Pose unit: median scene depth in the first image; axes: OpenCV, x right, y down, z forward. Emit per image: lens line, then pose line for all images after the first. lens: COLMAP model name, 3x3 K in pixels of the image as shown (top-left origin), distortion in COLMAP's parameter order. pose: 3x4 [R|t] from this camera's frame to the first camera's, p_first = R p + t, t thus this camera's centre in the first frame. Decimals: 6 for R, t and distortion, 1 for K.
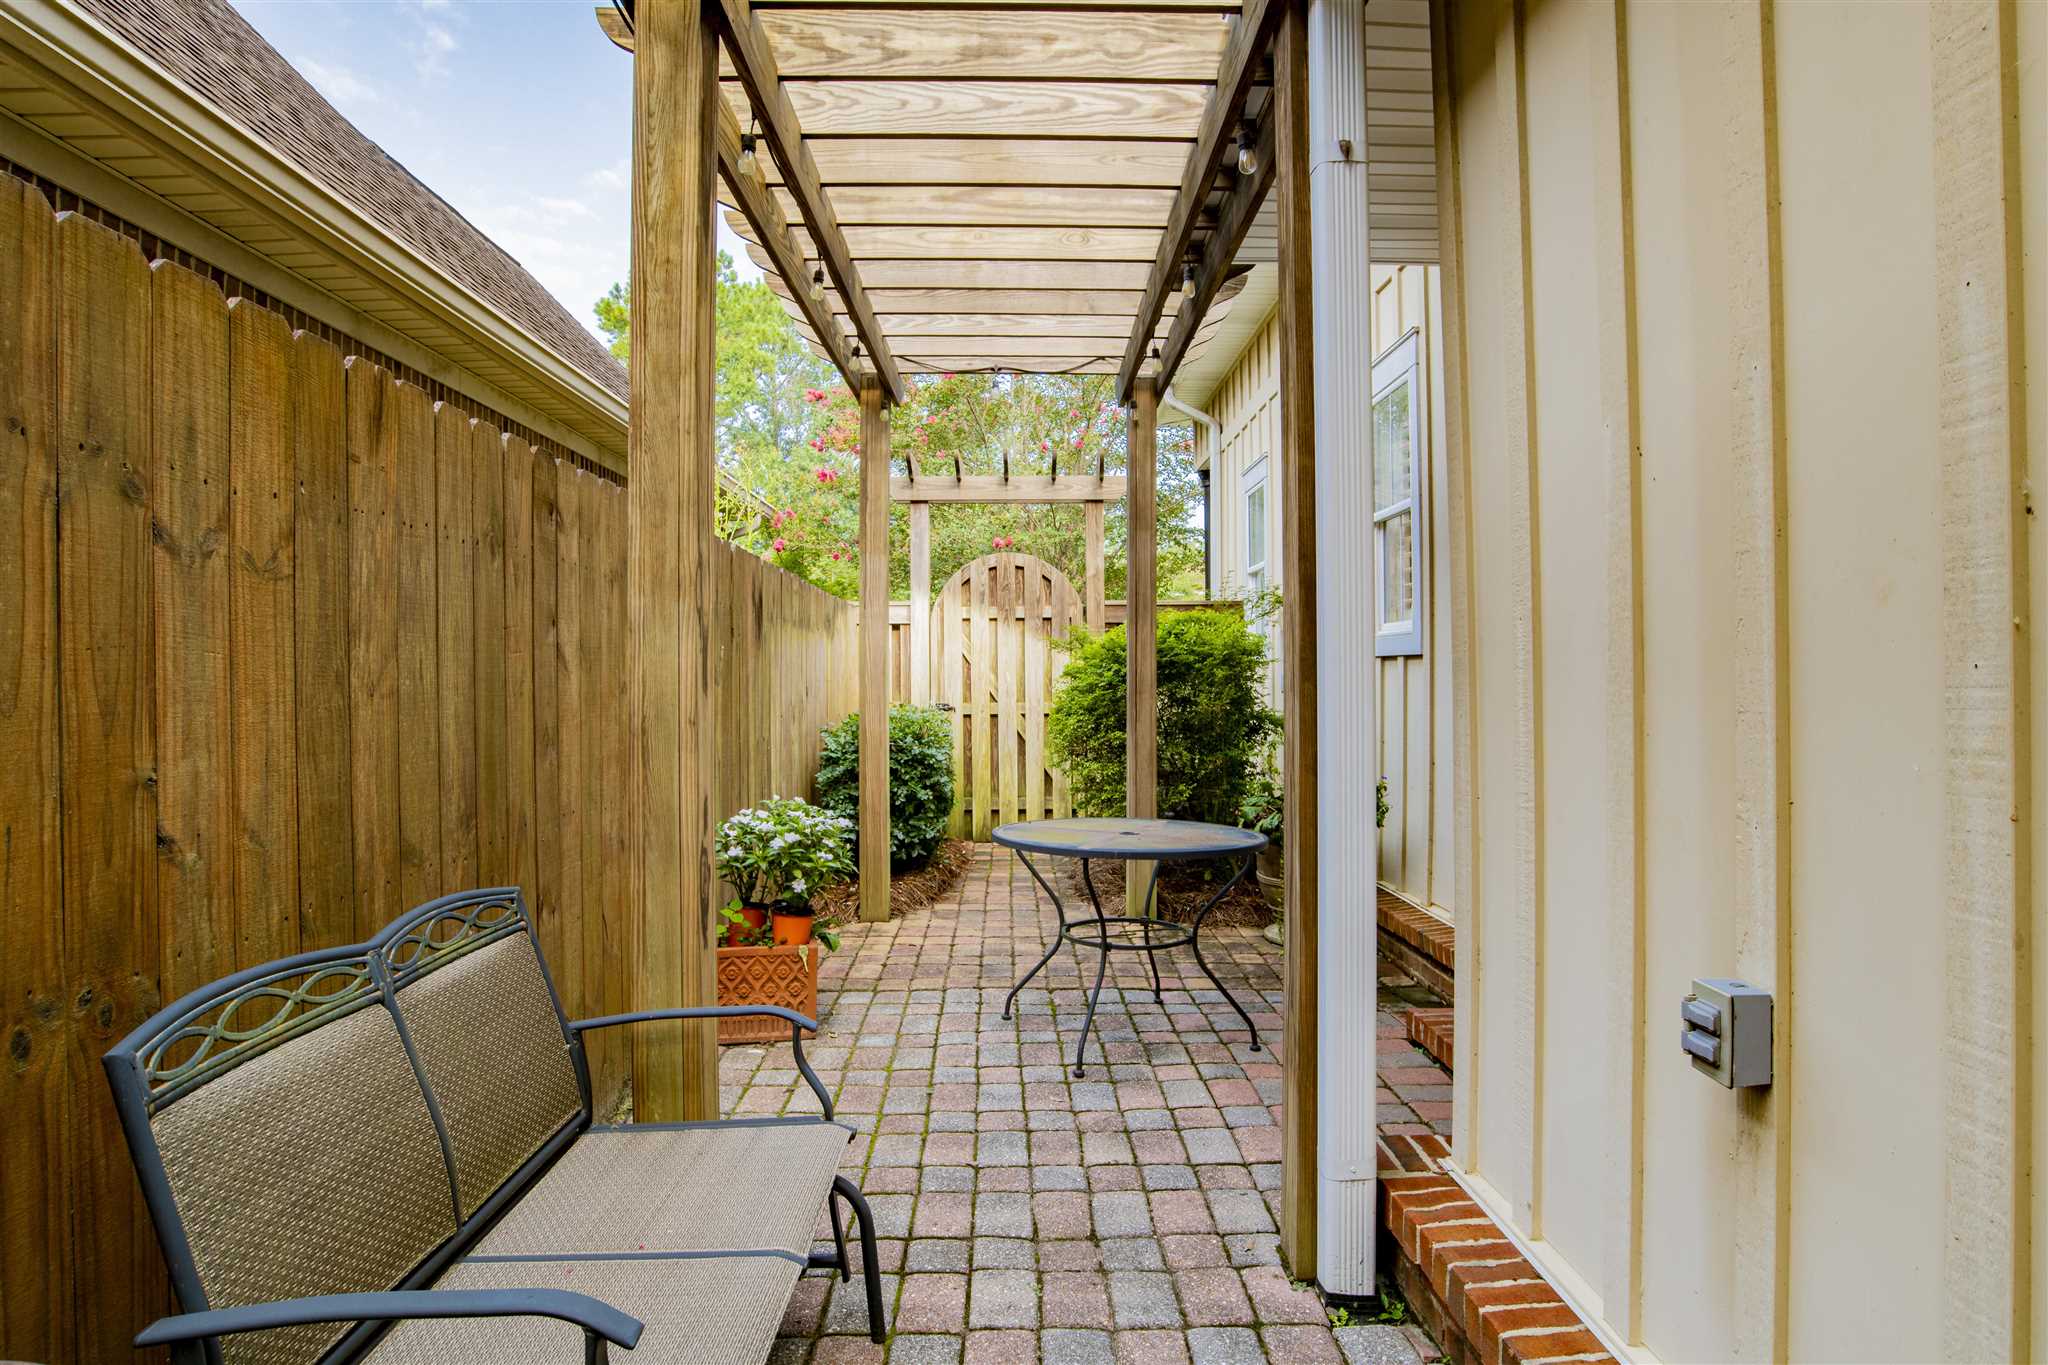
lens RADIAL K [[1050.2, 0, 1035.8], [0, 1050.2, 680.6], [0, 0, 1]] dist [-0.040240, 0.002341]
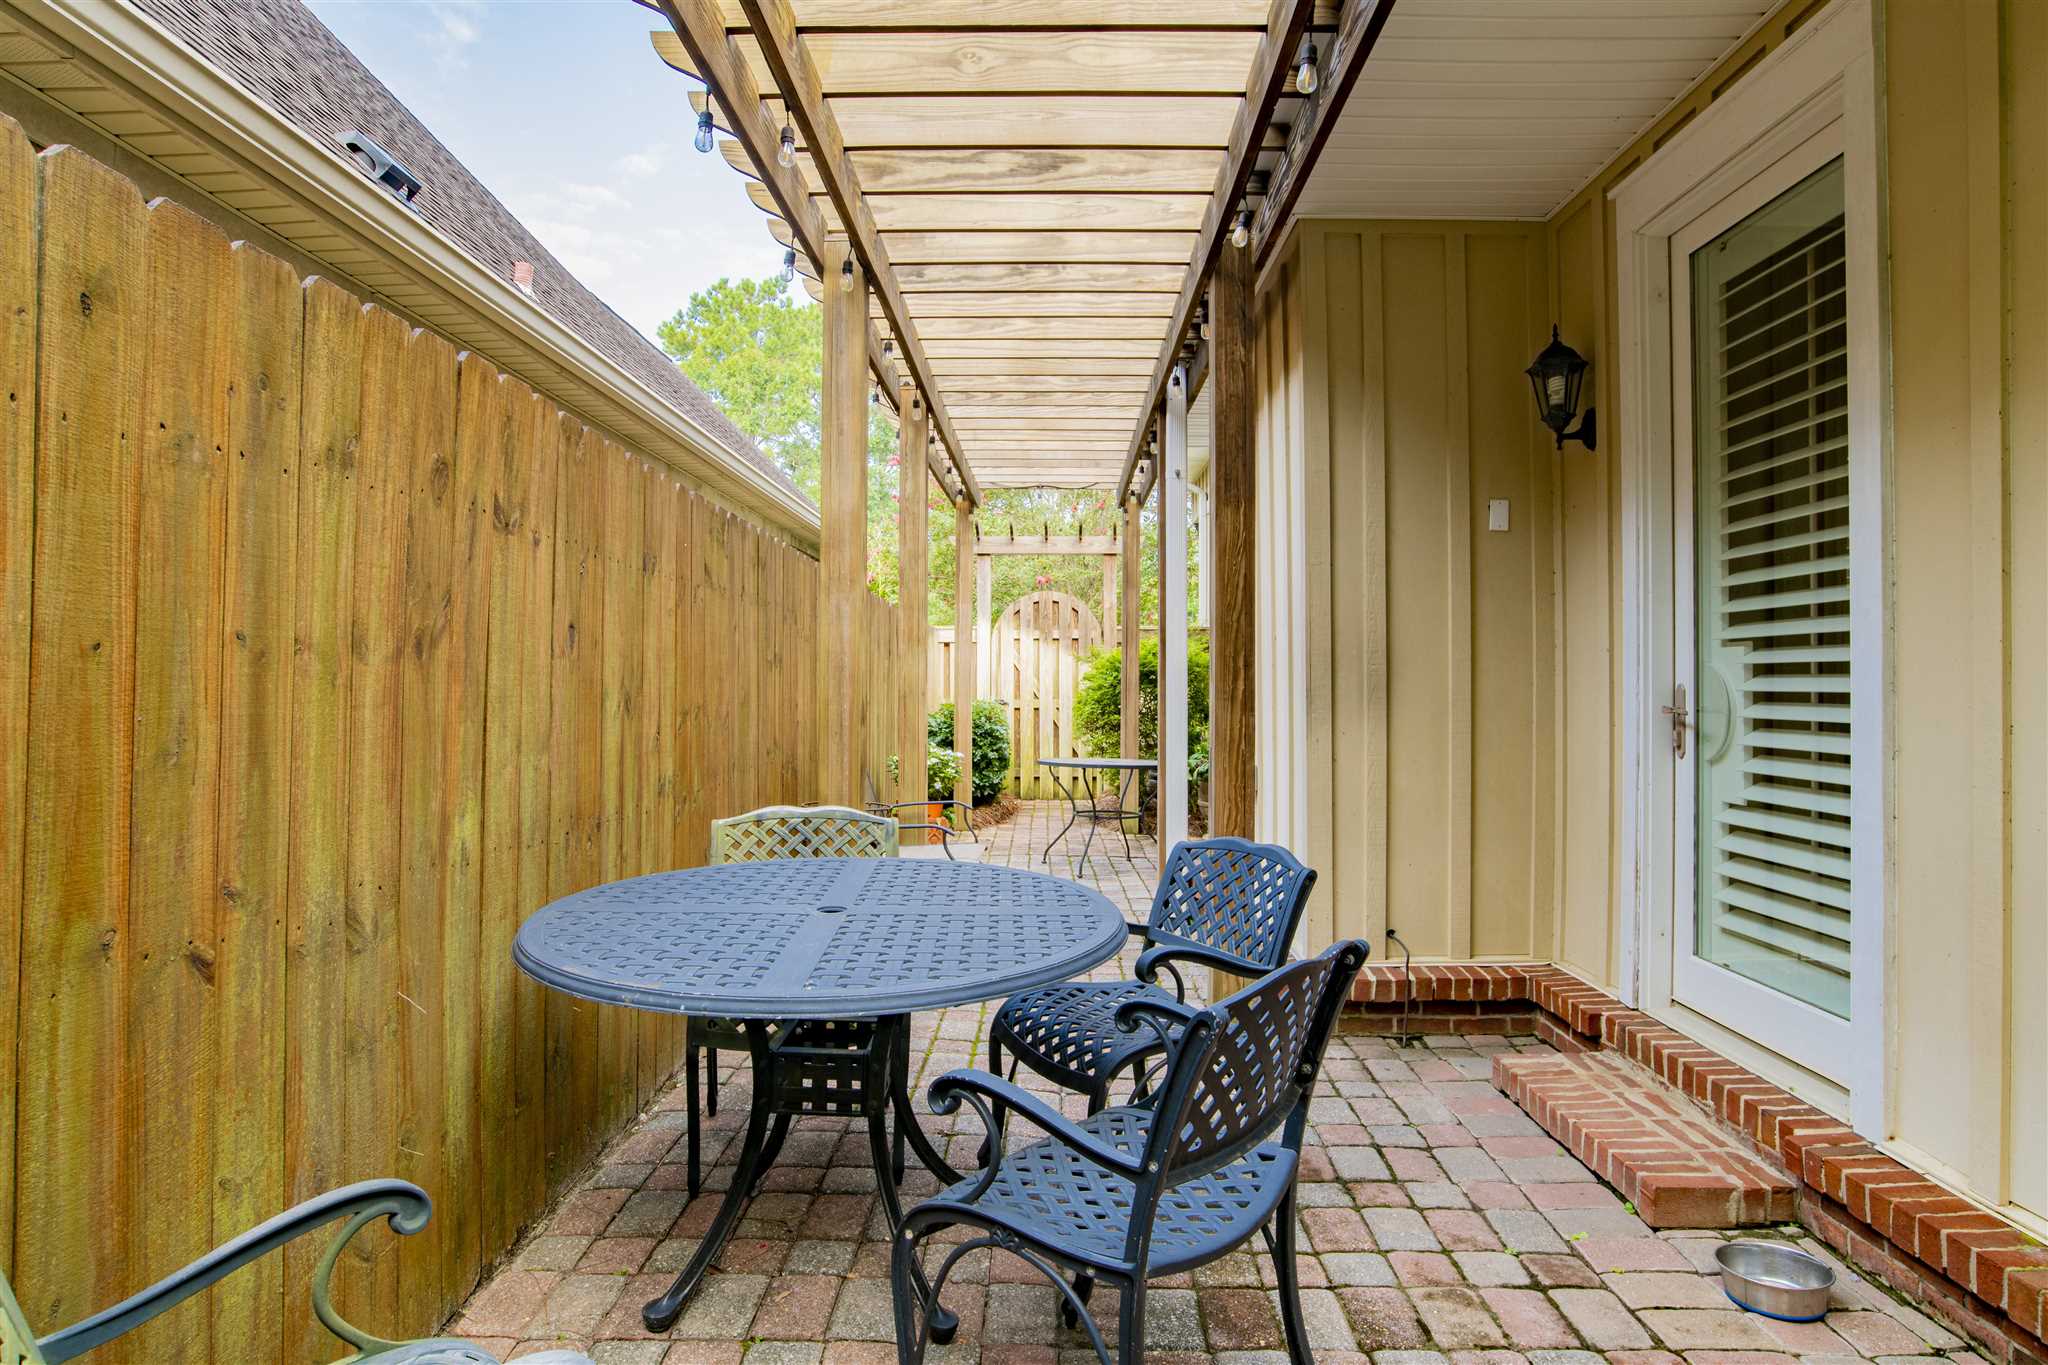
lens RADIAL K [[1153.3, 0, 1032.3], [0, 1153.3, 673.1], [0, 0, 1]] dist [-0.003854, -0.000852]
pose [[0.999222, 0.004891, -0.039122, 0.015063], [-0.005434, 0.999890, -0.013797, 0.008015], [0.039050, 0.013999, 0.999139, -0.557295]]
